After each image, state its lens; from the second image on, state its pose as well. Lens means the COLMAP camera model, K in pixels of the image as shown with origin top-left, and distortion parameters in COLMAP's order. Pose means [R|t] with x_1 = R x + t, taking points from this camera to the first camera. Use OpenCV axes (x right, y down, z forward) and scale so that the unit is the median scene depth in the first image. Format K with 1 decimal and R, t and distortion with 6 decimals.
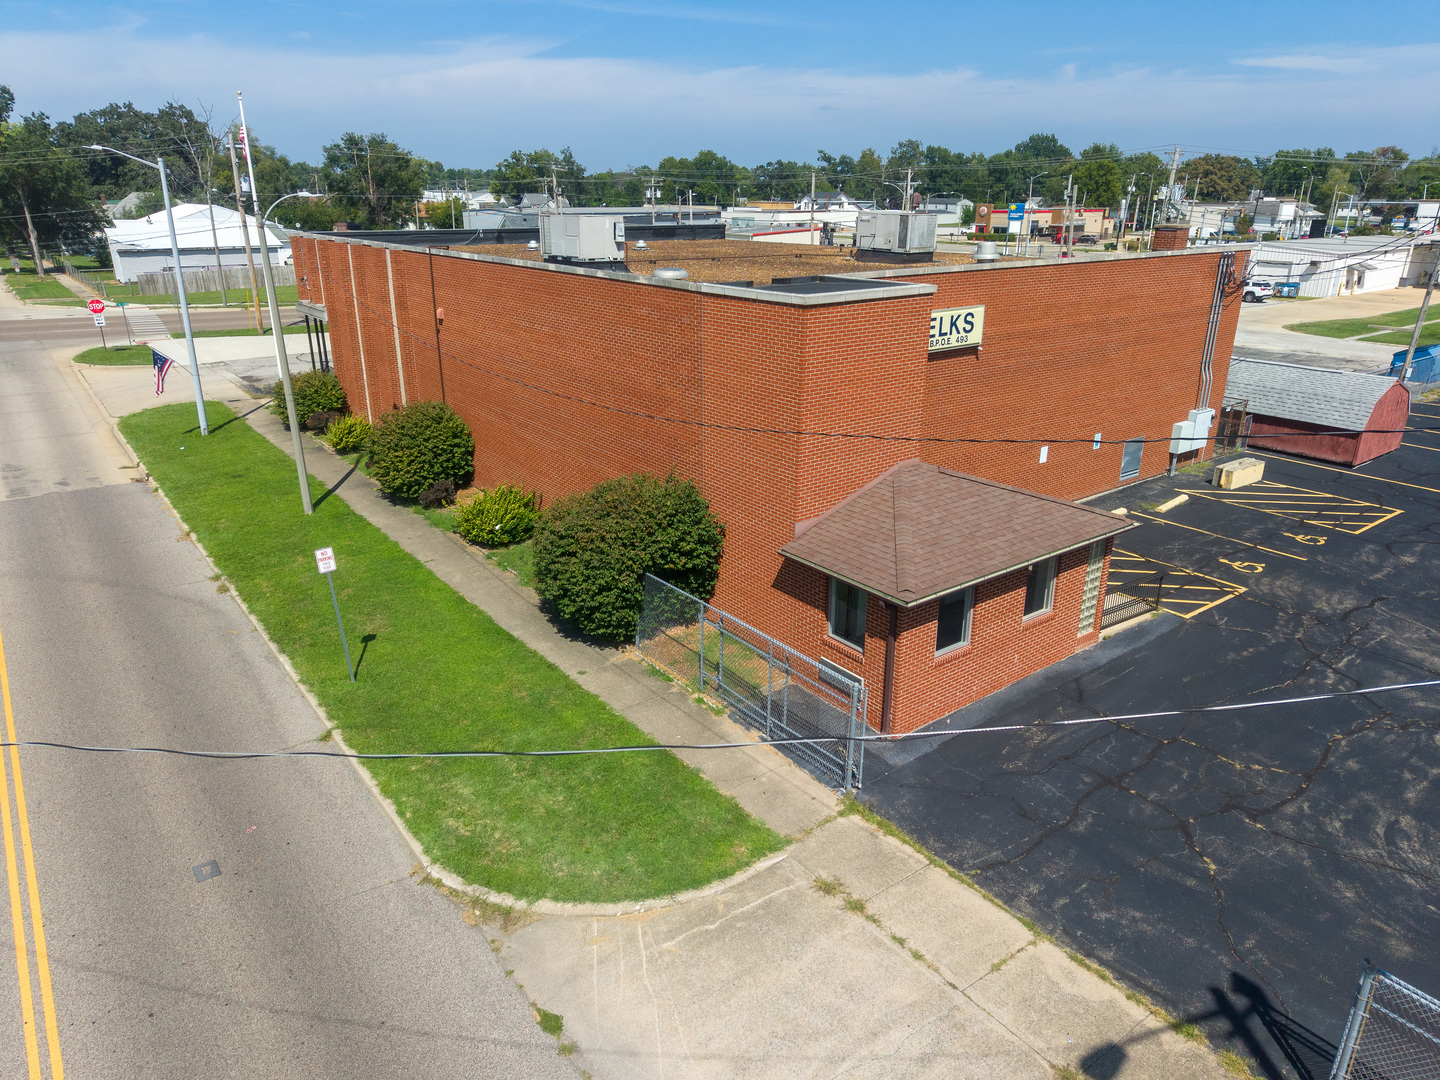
lens RADIAL K [[960.2, 0, 720.0], [0, 960.2, 540.0], [0, 0, 1]] dist [0.039185, -0.039986]
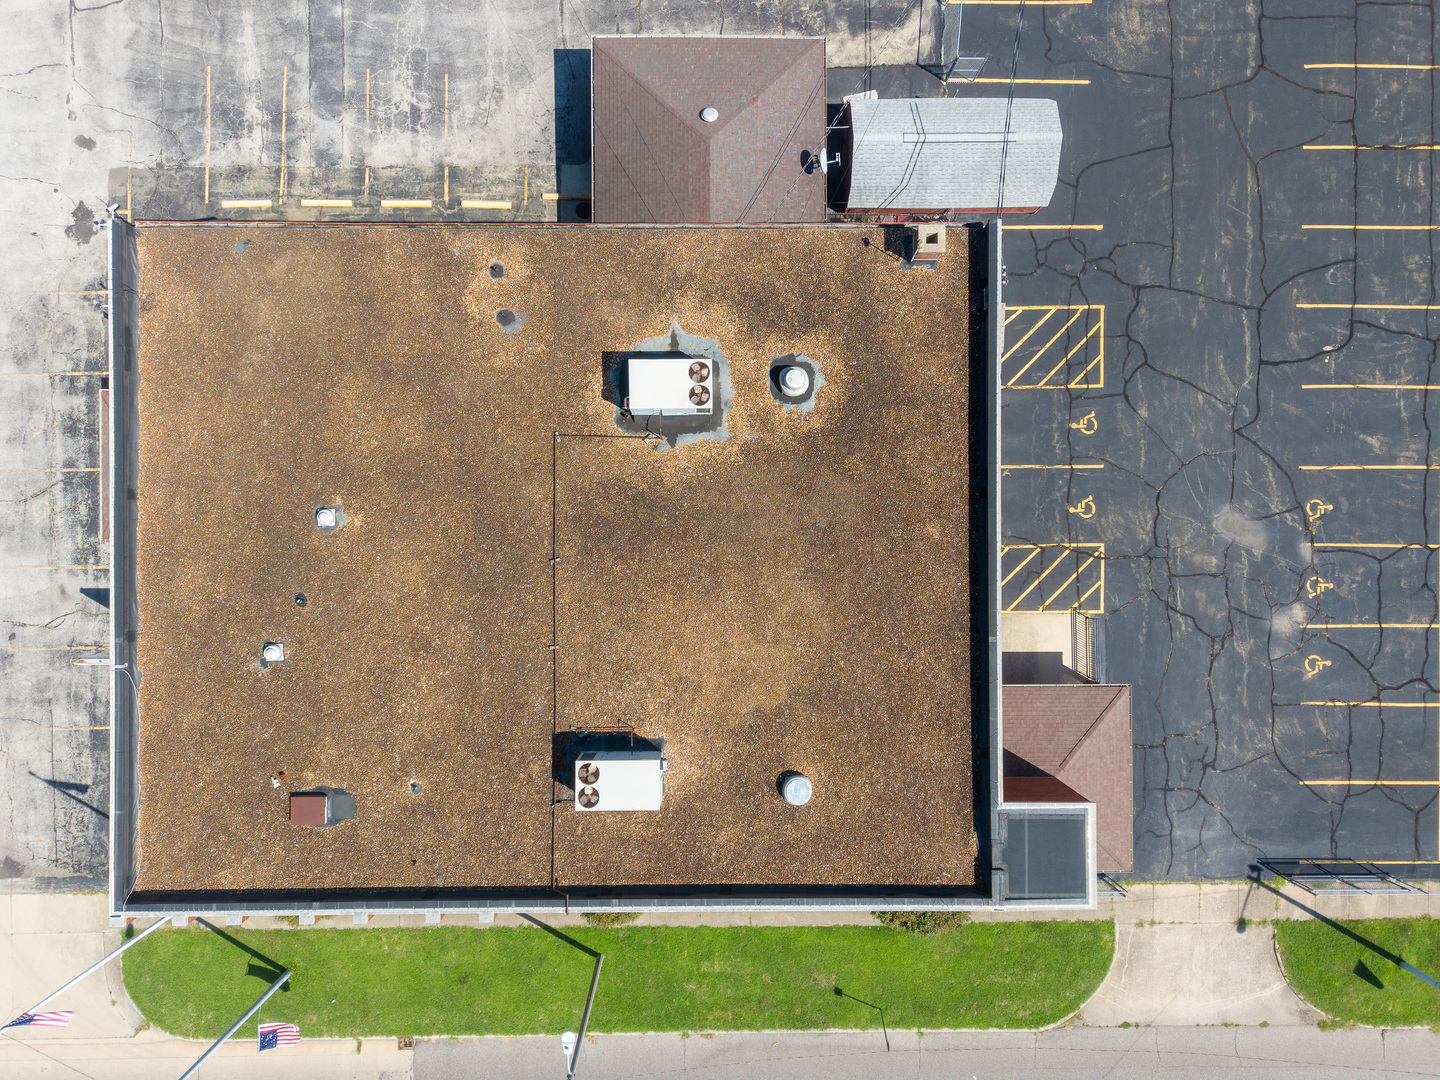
lens RADIAL K [[973.7, 0, 723.7], [0, 973.7, 553.4], [0, 0, 1]] dist [-0.017569, 0.023095]
pose [[0.600537, -0.799575, 0.005978, 0.172480], [0.260310, 0.202569, 0.944036, -2.126686], [-0.756038, -0.565373, 0.329788, 1.190430]]
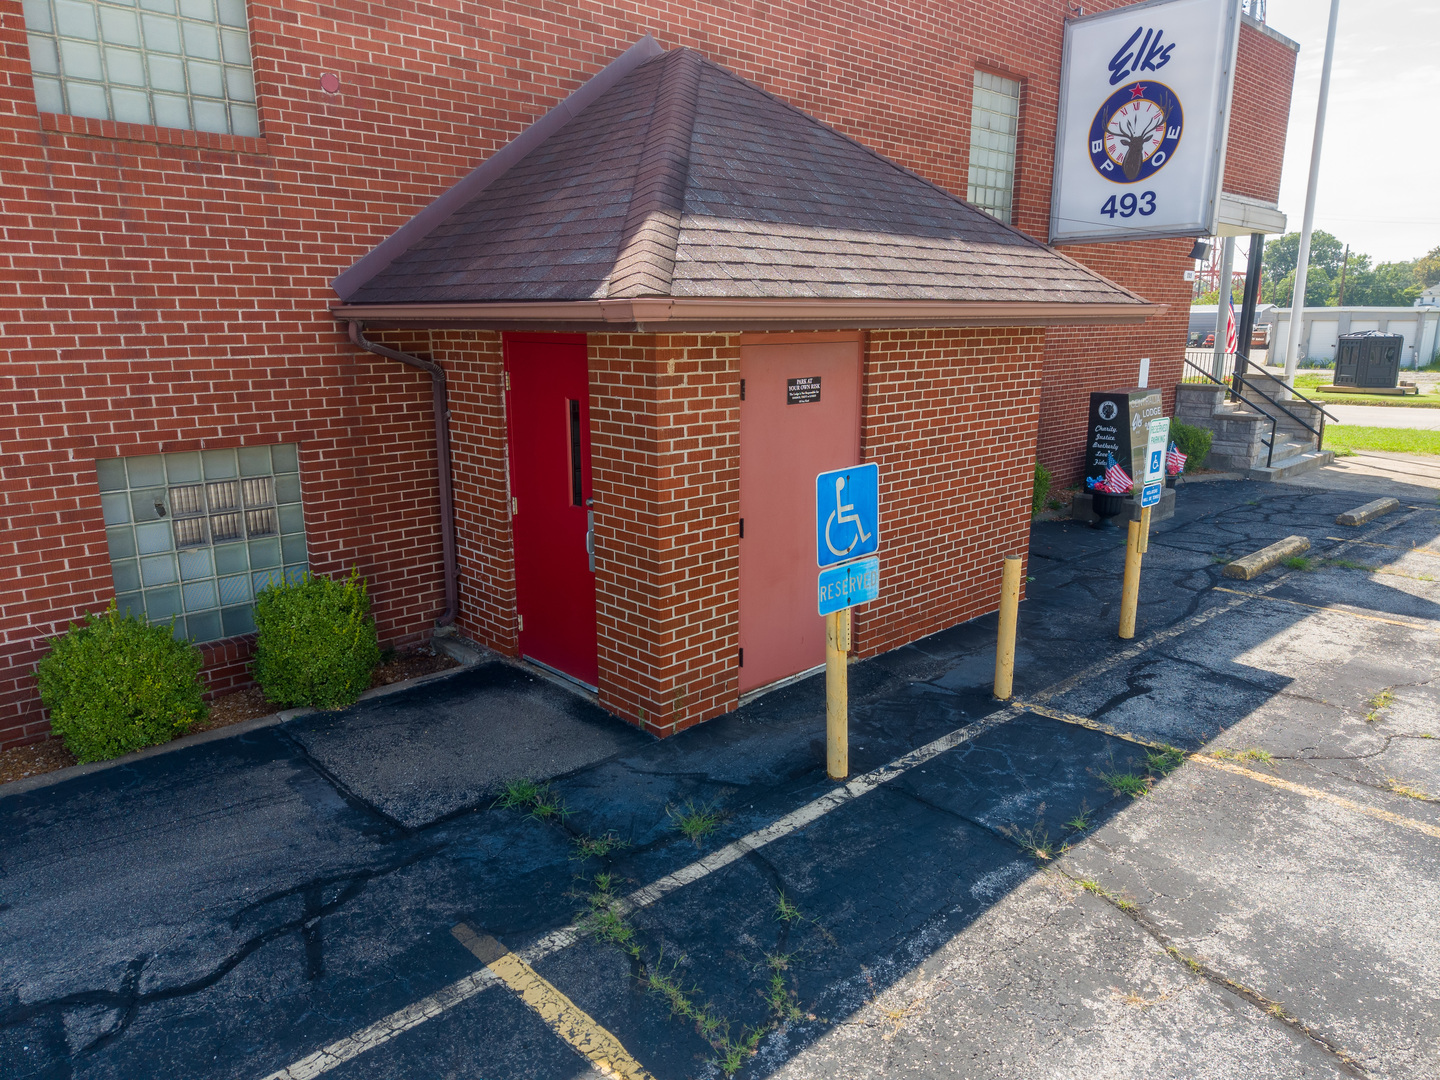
lens RADIAL K [[973.7, 0, 723.7], [0, 973.7, 553.4], [0, 0, 1]] dist [-0.017569, 0.023095]
pose [[-0.993780, 0.030104, -0.107211, -0.296142], [-0.033969, 0.834924, 0.549316, -0.767165], [0.106049, 0.549541, -0.828708, 3.171353]]
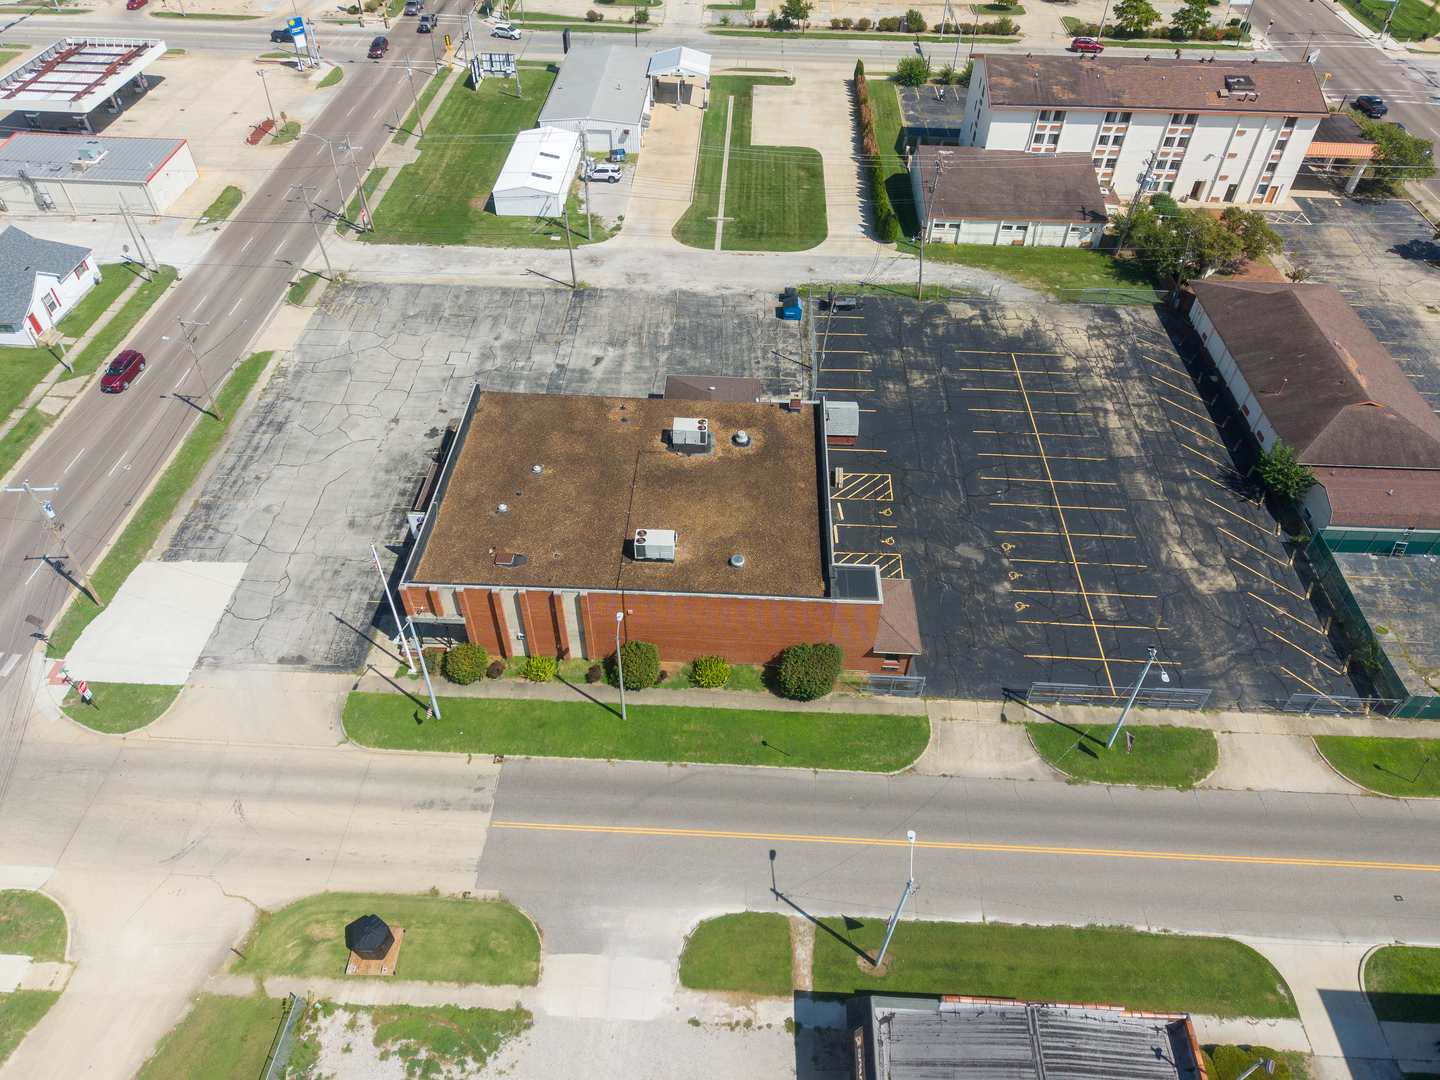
lens RADIAL K [[960.2, 0, 720.0], [0, 960.2, 540.0], [0, 0, 1]] dist [0.039185, -0.039986]
pose [[0.633937, -0.540014, 0.553632, -2.042283], [0.246969, 0.819727, 0.516772, -2.305290], [-0.732891, -0.190871, 0.653023, -0.837369]]
